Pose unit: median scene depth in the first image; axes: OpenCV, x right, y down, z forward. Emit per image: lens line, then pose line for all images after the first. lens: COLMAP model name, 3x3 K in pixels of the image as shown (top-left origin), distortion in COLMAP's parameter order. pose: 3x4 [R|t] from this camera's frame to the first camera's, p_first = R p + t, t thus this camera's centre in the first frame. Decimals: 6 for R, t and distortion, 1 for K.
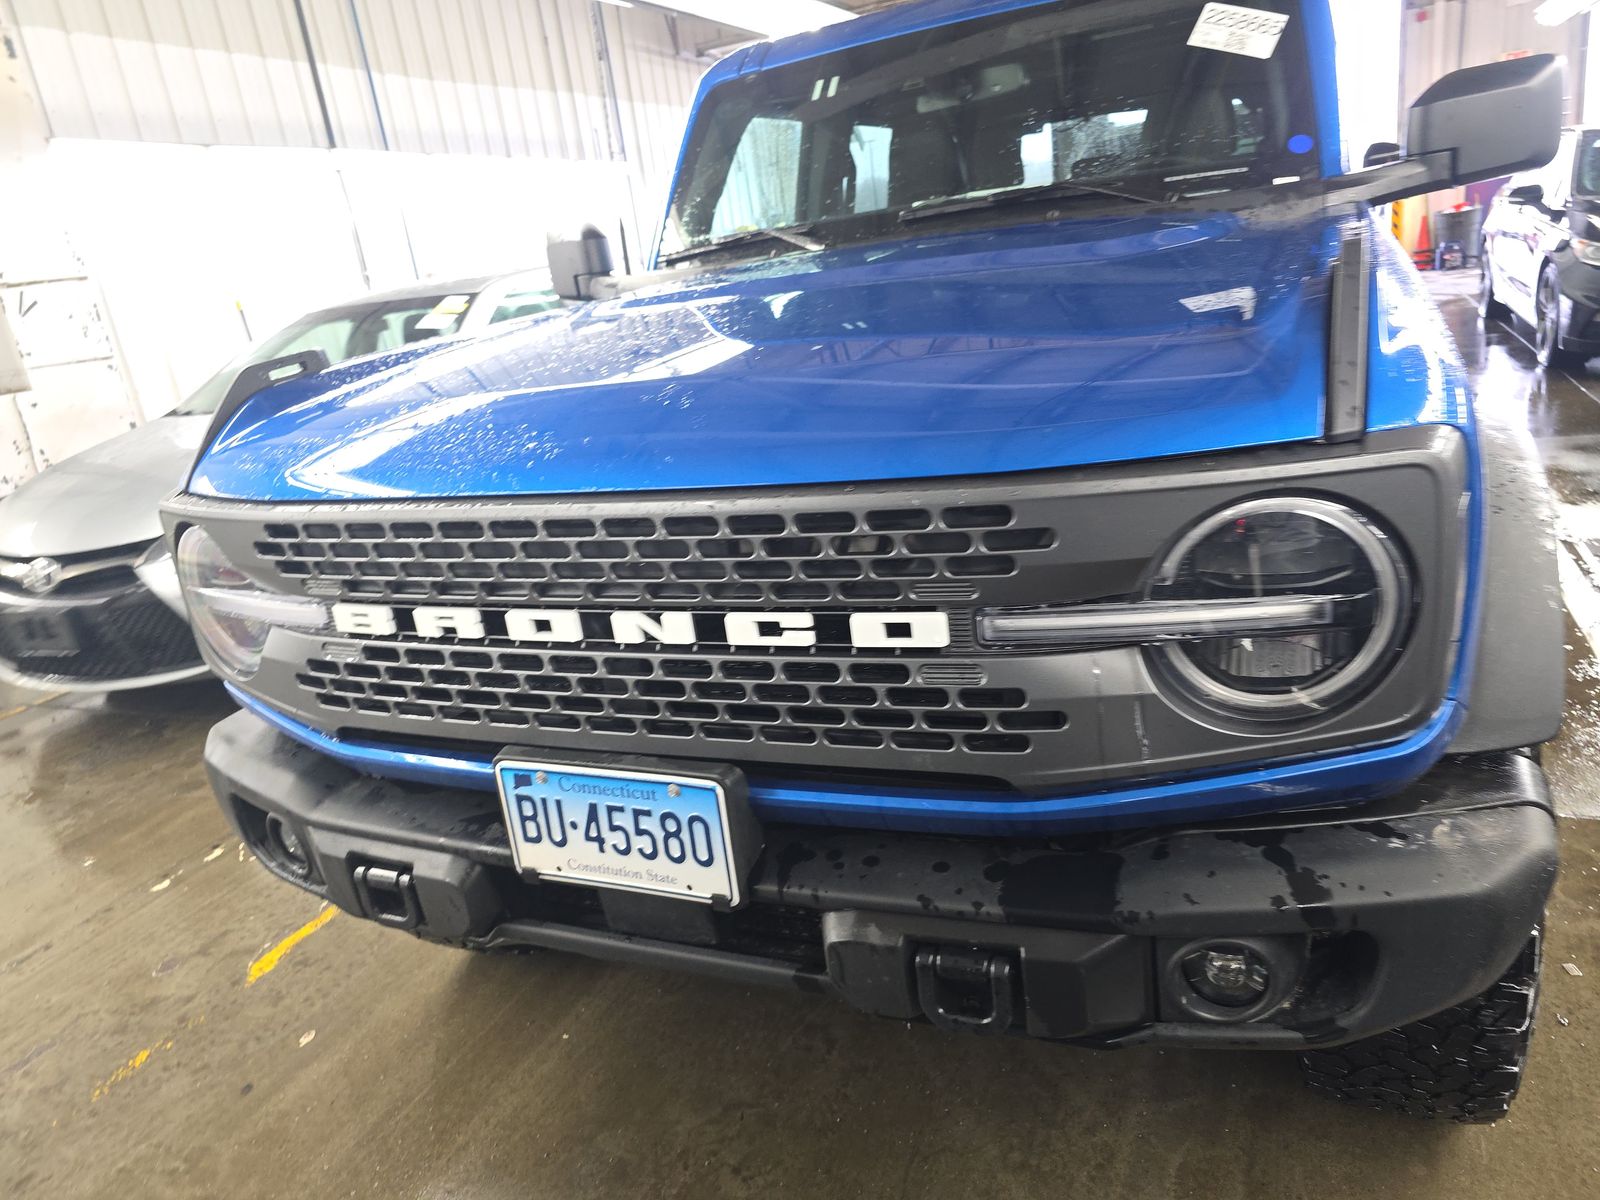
lens RADIAL K [[1091.3, 0, 800.0], [0, 1091.3, 600.0], [0, 0, 1]] dist [0.001494, 0.002187]
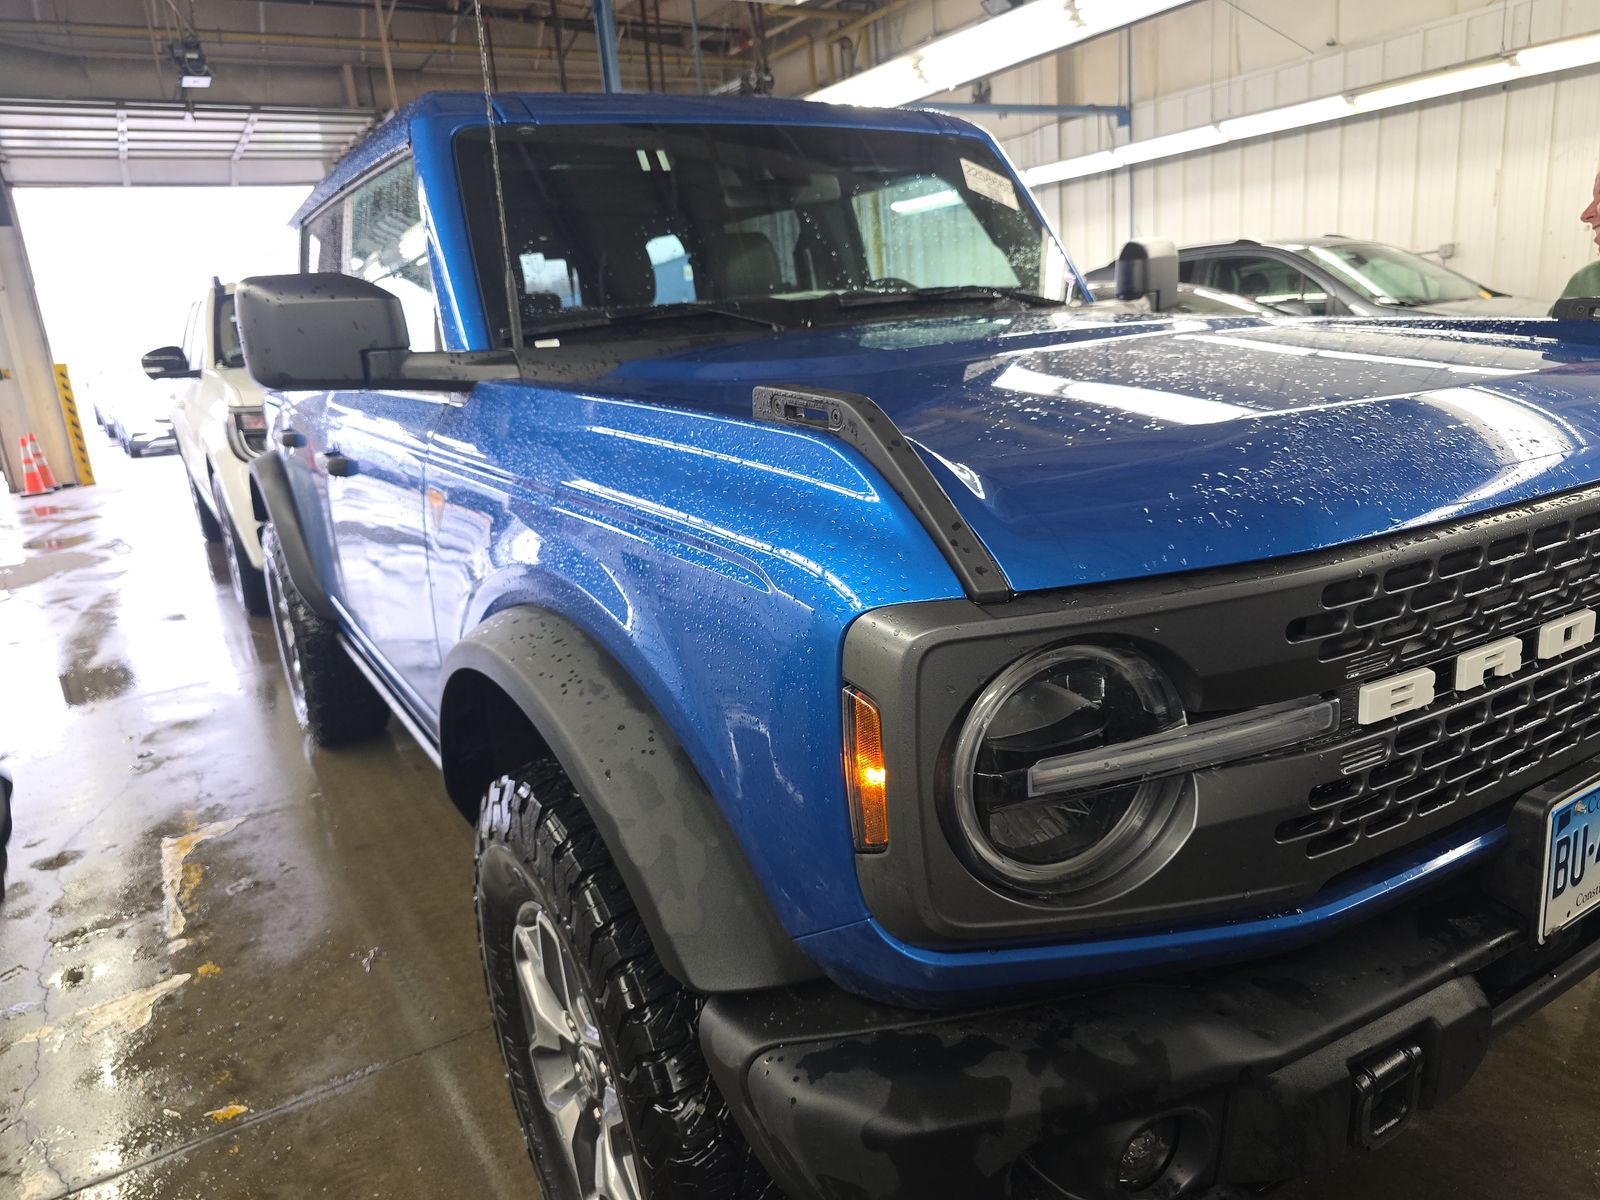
lens RADIAL K [[1091.3, 0, 800.0], [0, 1091.3, 600.0], [0, 0, 1]] dist [0.001494, 0.002187]
pose [[0.577984, -0.108999, 0.808736, -0.774066], [0.243400, 0.968956, -0.043359, -0.069938], [-0.778904, 0.221907, 0.586572, 0.551902]]
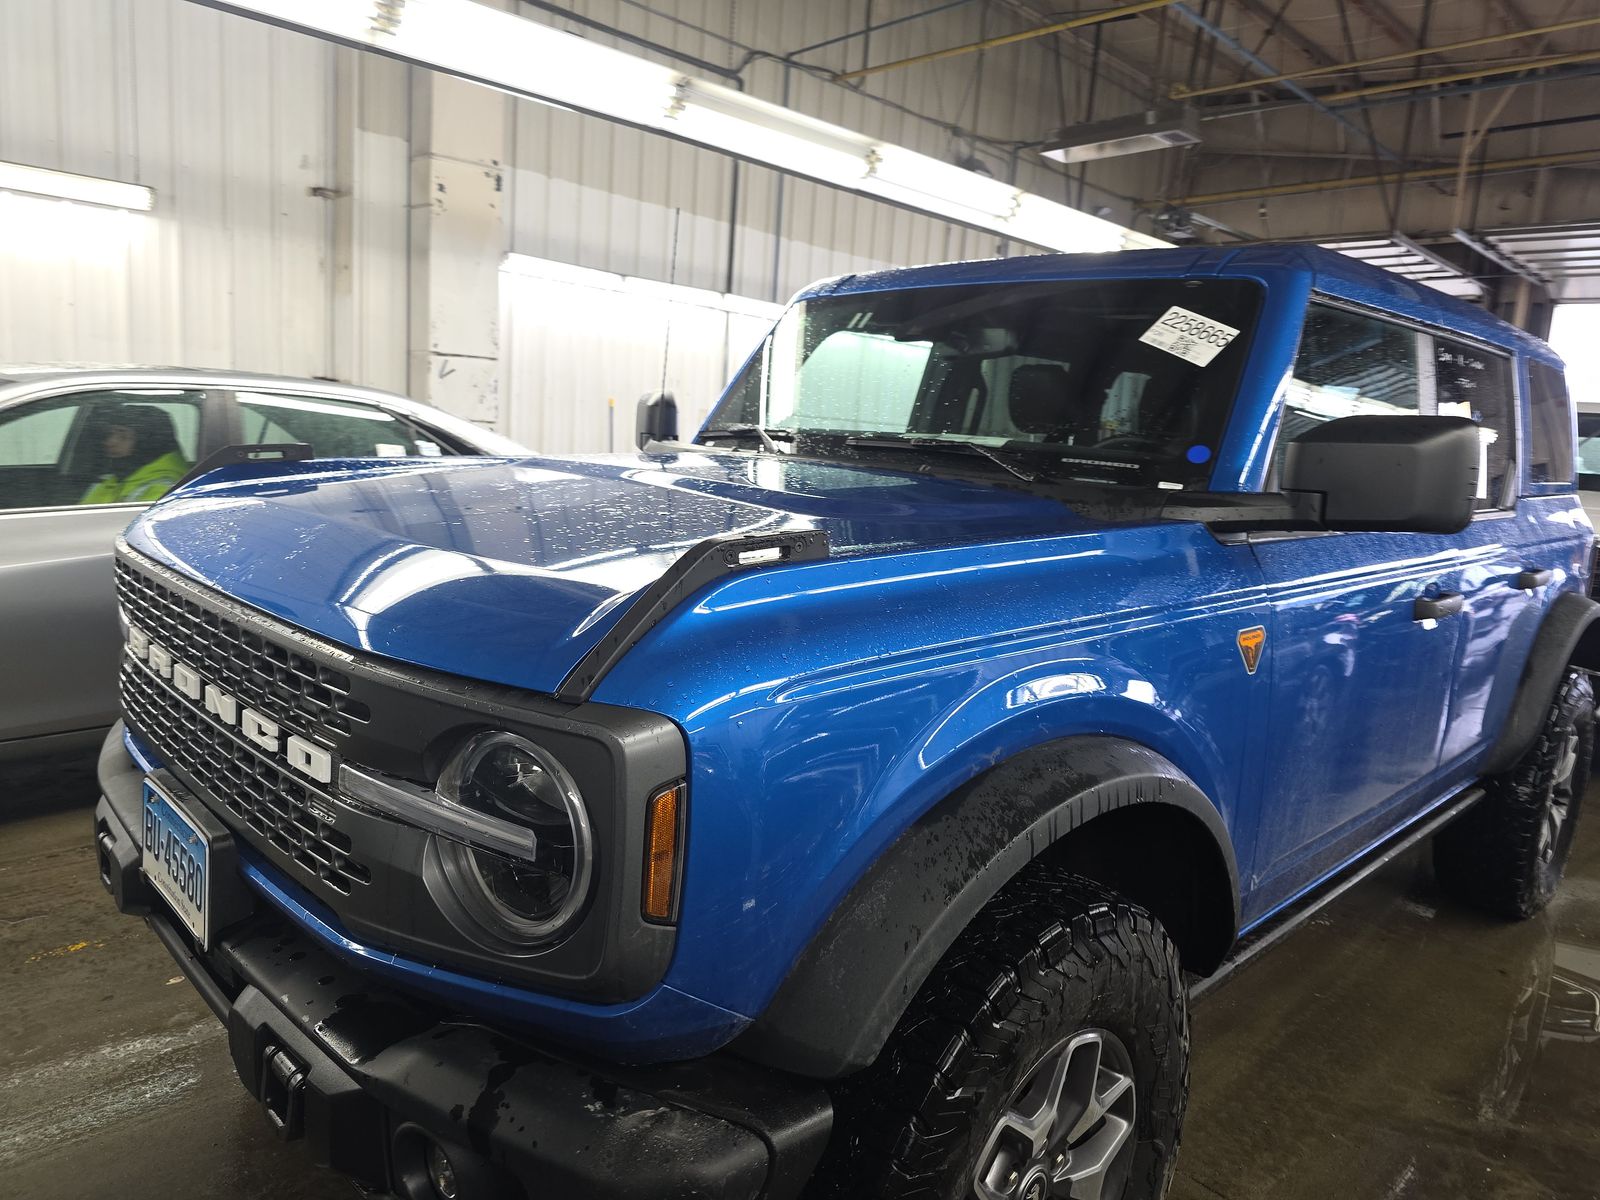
lens RADIAL K [[1066.1, 0, 800.0], [0, 1066.1, 600.0], [0, 0, 1]] dist [-0.000342, 0.001056]
pose [[0.910470, 0.252623, -0.327453, 0.463768], [-0.296016, 0.950991, -0.089393, -0.097622], [0.288822, 0.178321, 0.940629, 0.016646]]
